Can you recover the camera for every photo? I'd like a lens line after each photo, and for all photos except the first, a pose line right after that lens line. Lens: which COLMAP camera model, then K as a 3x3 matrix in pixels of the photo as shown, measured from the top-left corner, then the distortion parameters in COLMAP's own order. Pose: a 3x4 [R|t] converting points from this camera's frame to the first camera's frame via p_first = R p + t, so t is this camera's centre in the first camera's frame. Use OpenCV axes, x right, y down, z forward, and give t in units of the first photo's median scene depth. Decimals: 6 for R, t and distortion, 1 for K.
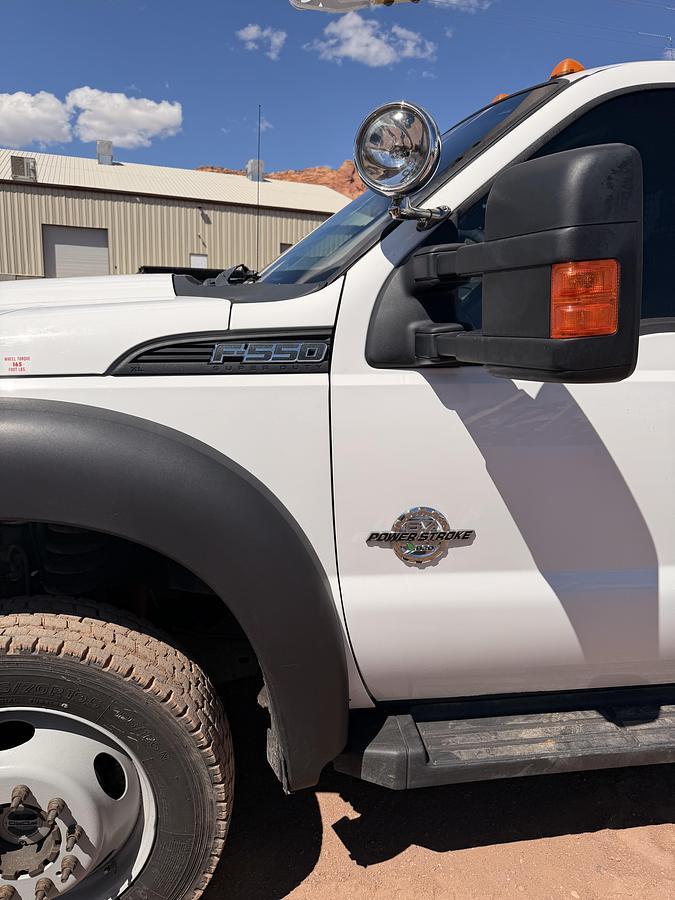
lens RADIAL K [[626.3, 0, 356.9], [0, 626.3, 448.1], [0, 0, 1]] dist [0.100059, -0.136764]
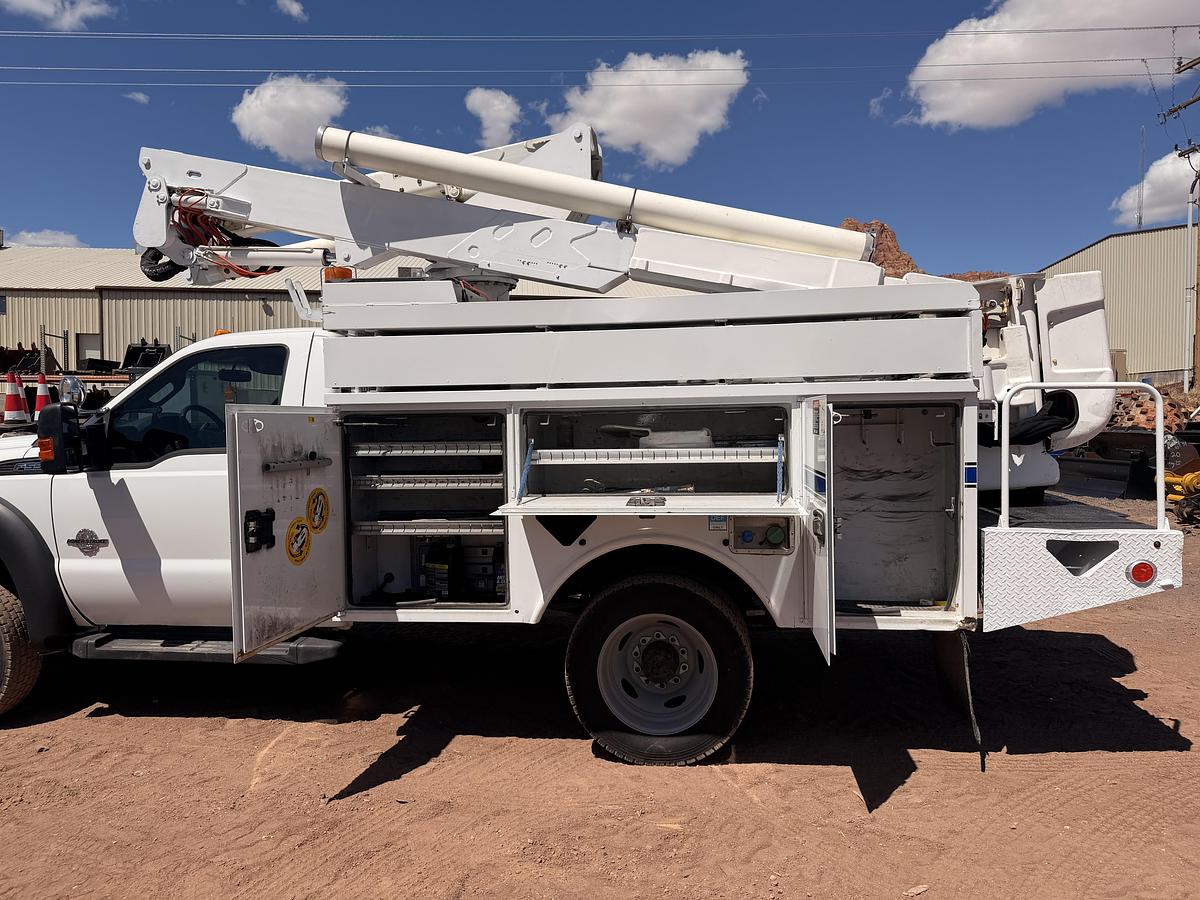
lens RADIAL K [[835.1, 0, 595.7], [0, 835.1, 461.7], [0, 0, 1]] dist [0.100059, -0.136764]
pose [[0.957181, -0.023002, -0.288575, 2.853176], [-0.022311, 0.988012, -0.152759, 0.287189], [0.288629, 0.152657, 0.945193, -1.511739]]
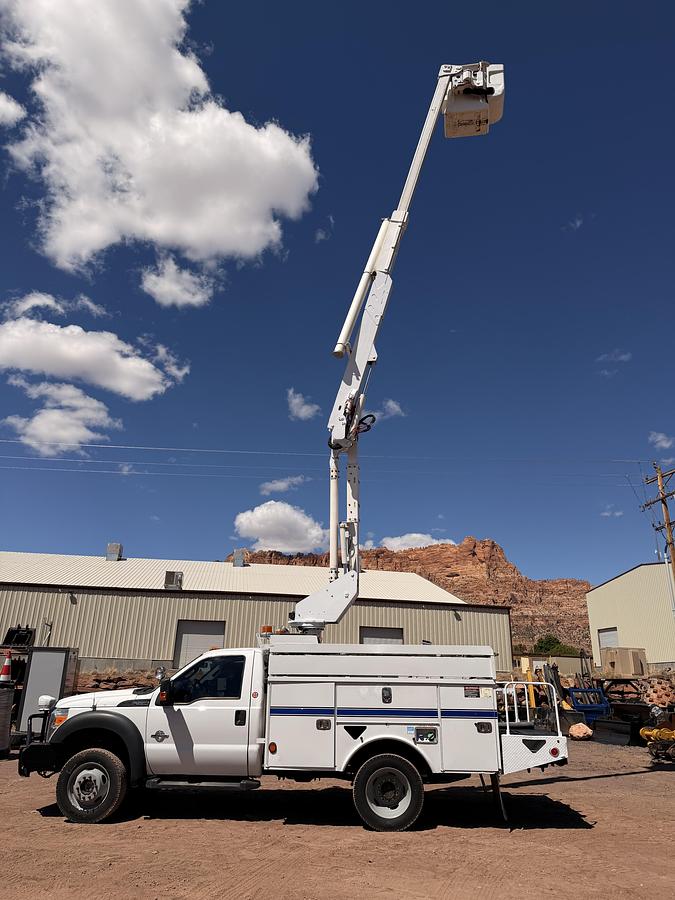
lens RADIAL K [[630.8, 0, 337.5], [0, 630.8, 450.0], [0, 0, 1]] dist [-0.007441, -0.007878]
pose [[0.976005, -0.085849, -0.200111, 3.152877], [-0.035093, 0.844970, -0.533661, 0.966793], [0.214902, 0.527878, 0.821682, -4.937408]]
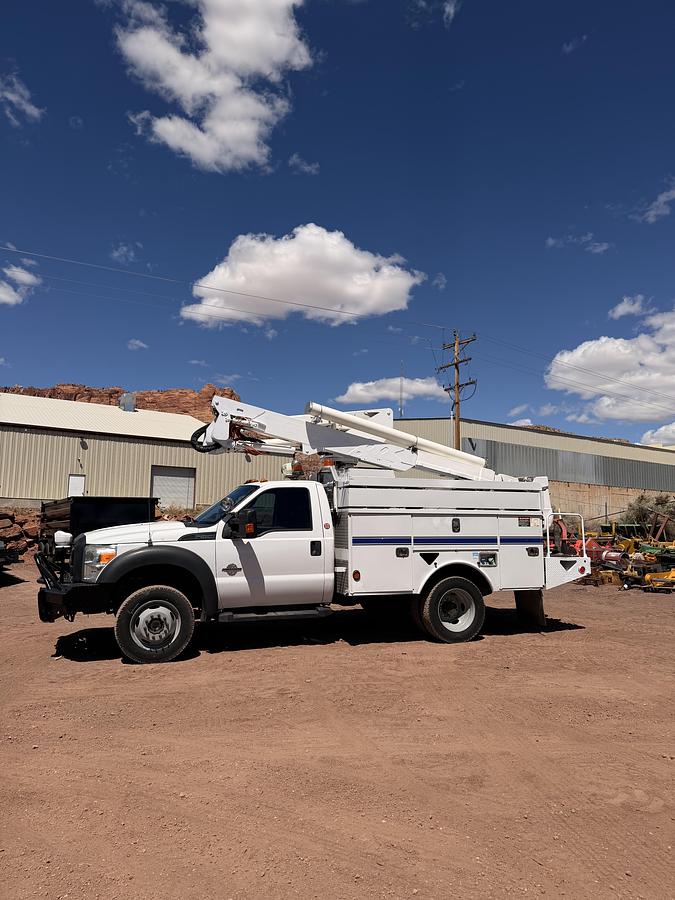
lens RADIAL K [[622.7, 0, 334.4], [0, 622.7, 466.8], [0, 0, 1]] dist [0.050323, -0.059536]
pose [[0.982883, -0.000713, 0.184231, -0.022237], [0.054214, 0.956834, -0.285535, 0.882296], [-0.176075, 0.290635, 0.940494, -4.506439]]
